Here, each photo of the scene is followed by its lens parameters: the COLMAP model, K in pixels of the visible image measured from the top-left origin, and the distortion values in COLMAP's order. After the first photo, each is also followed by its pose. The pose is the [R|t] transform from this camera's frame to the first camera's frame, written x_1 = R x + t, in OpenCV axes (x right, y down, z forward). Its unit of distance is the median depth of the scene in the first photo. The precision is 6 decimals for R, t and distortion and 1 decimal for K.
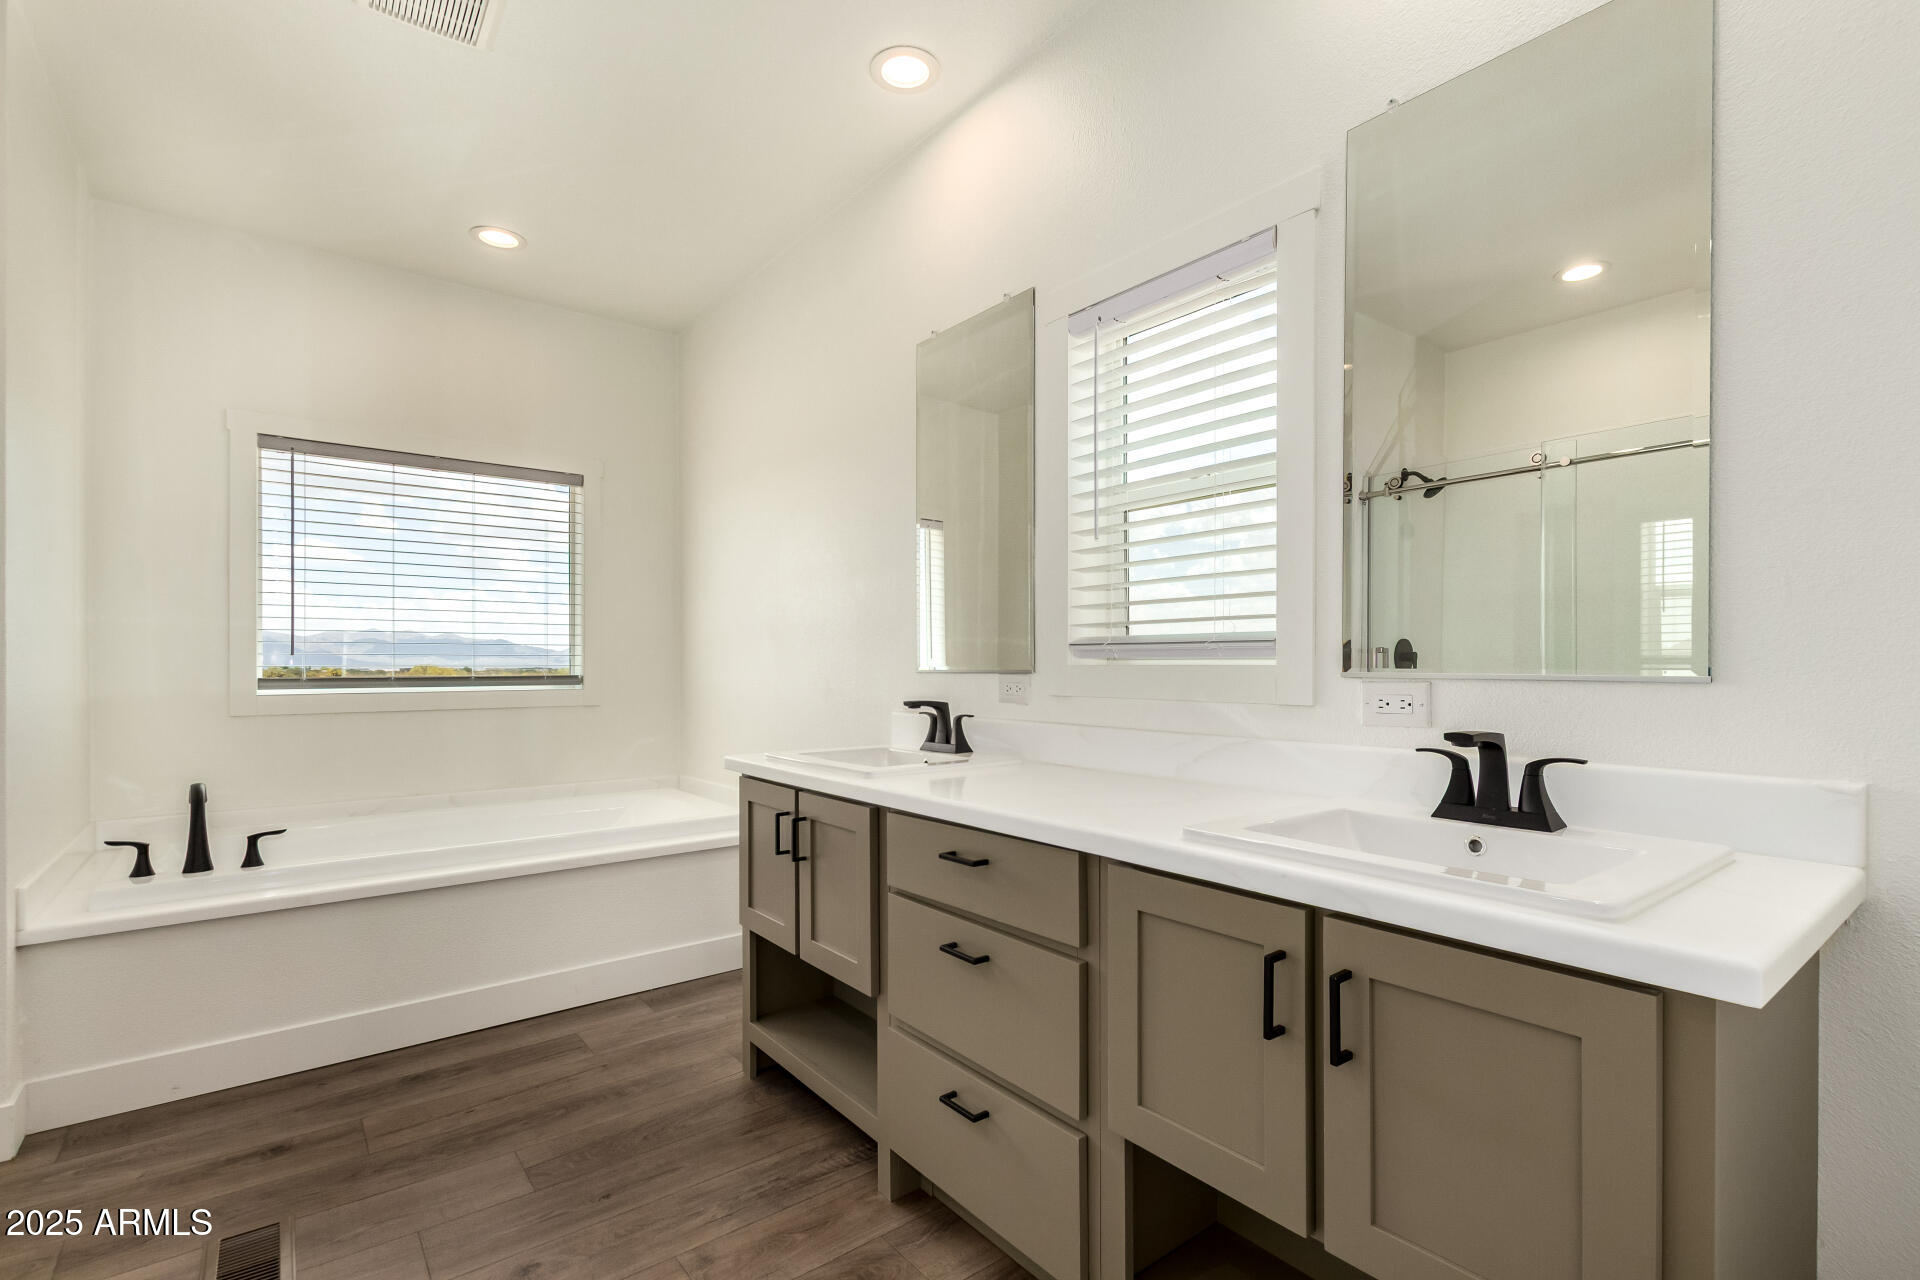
lens RADIAL K [[883.8, 0, 975.3], [0, 883.8, 672.3], [0, 0, 1]] dist [0.014386, -0.006611]
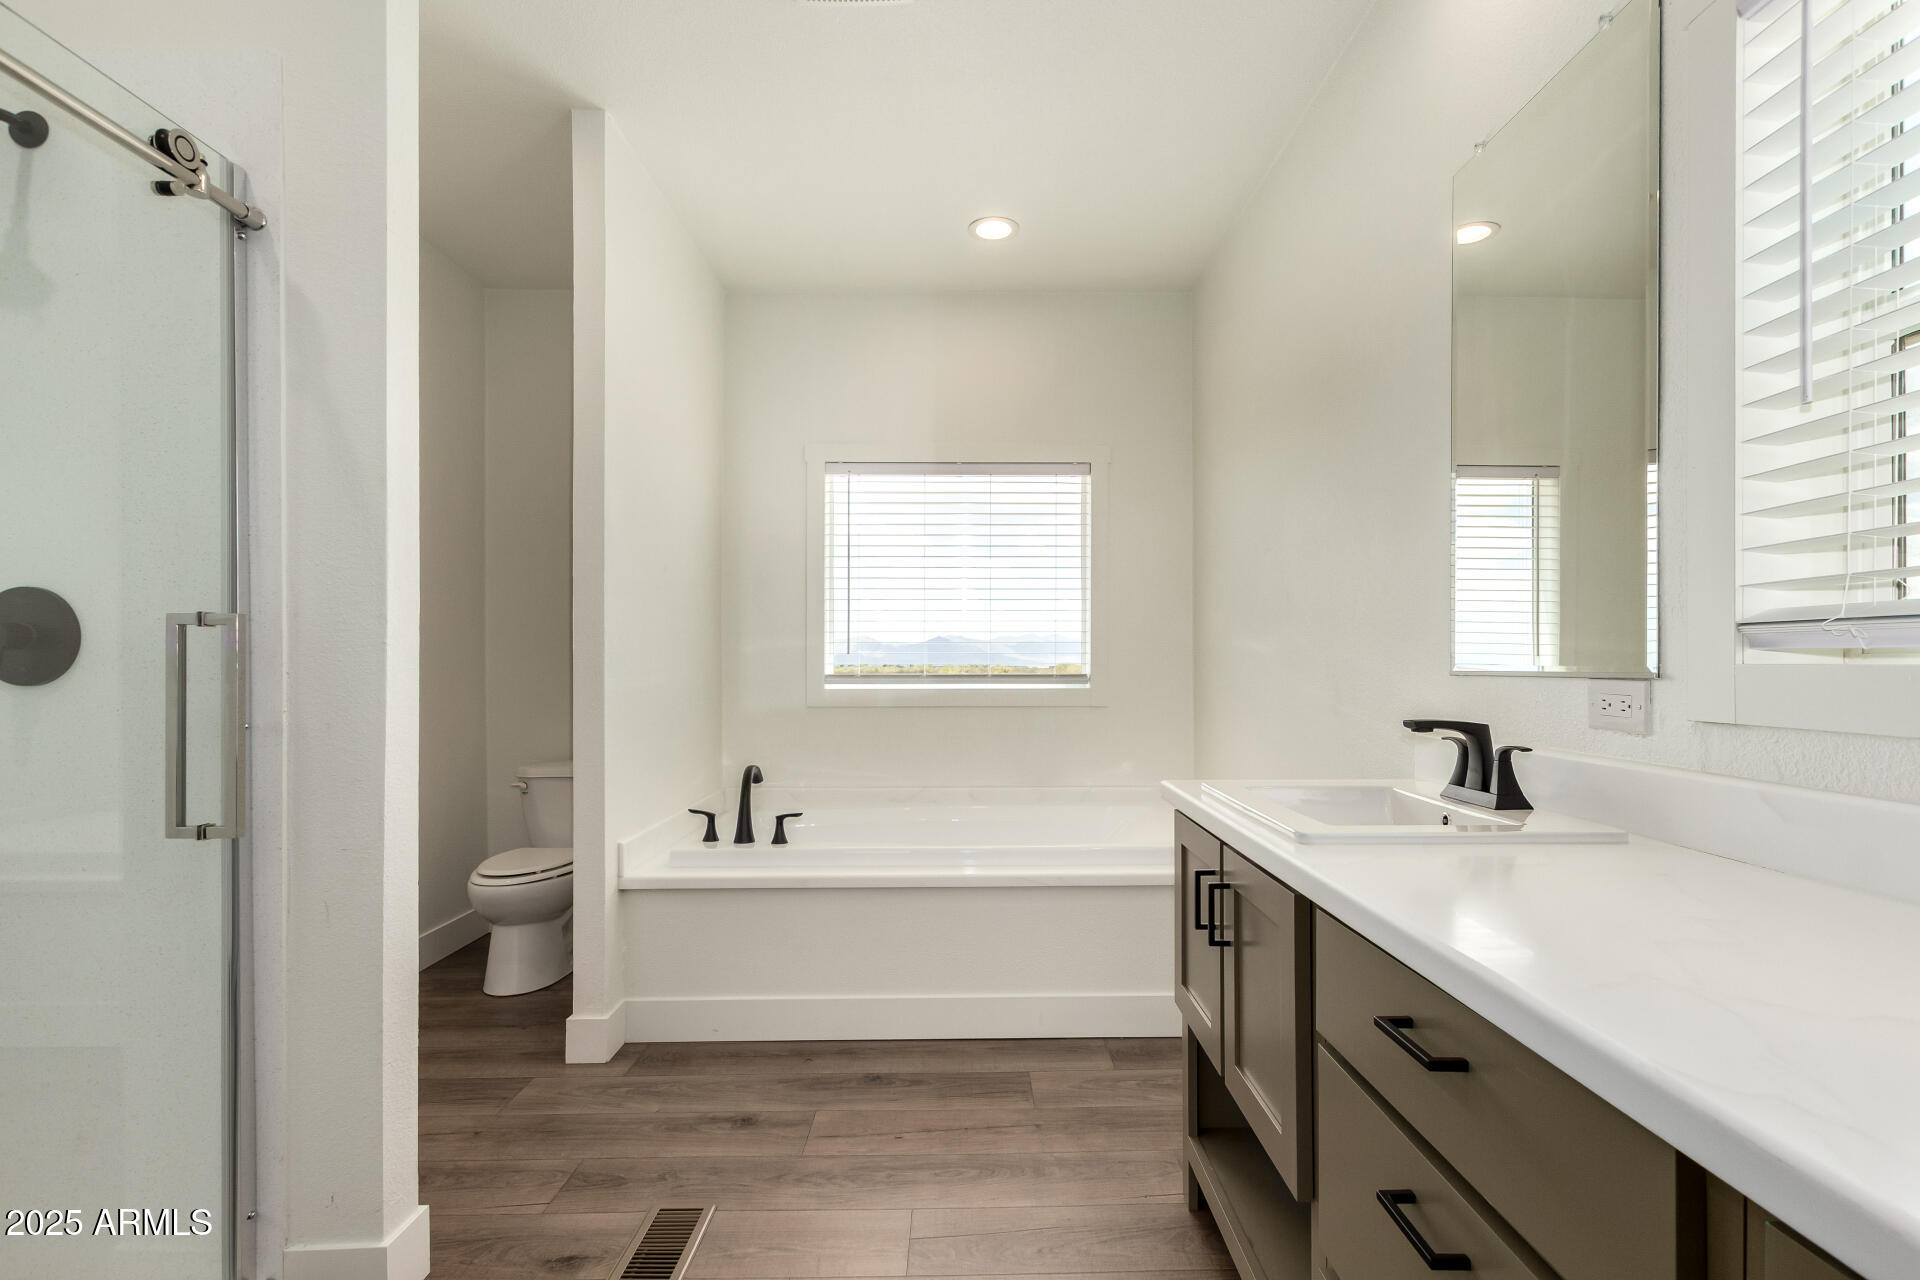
lens RADIAL K [[883.8, 0, 974.8], [0, 883.8, 667.1], [0, 0, 1]] dist [0.014386, -0.006611]
pose [[0.791787, 0.003752, -0.610786, 0.064981], [-0.006362, 0.999978, -0.002106, -0.002379], [0.610765, 0.005553, 0.791793, 0.293602]]
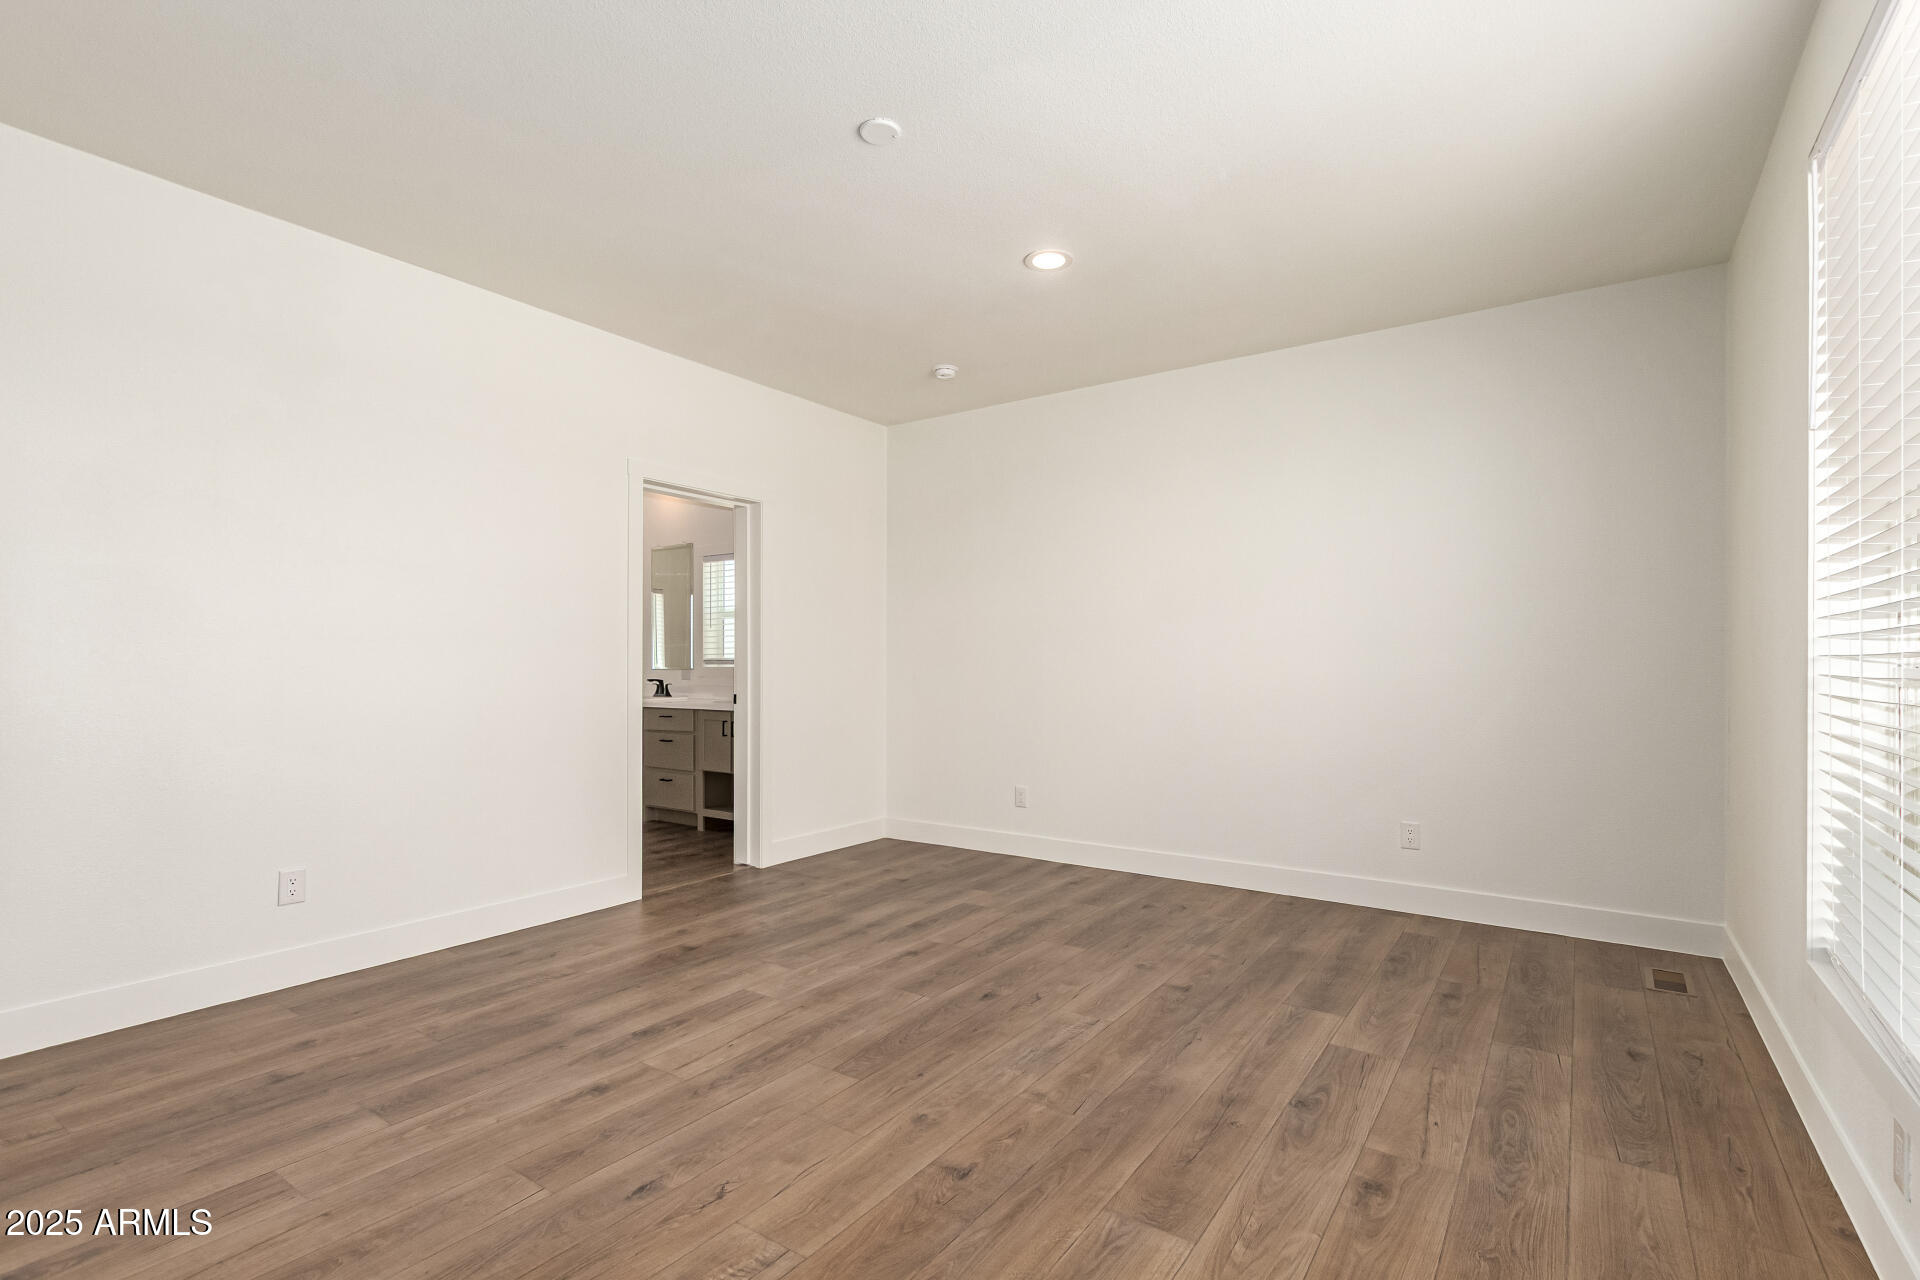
lens RADIAL K [[883.8, 0, 965.3], [0, 883.8, 659.3], [0, 0, 1]] dist [0.014386, -0.006611]
pose [[0.957590, -0.000382, 0.288135, -1.044267], [0.006503, 0.999773, -0.020287, 0.011474], [-0.288061, 0.021300, 0.957375, -0.583856]]
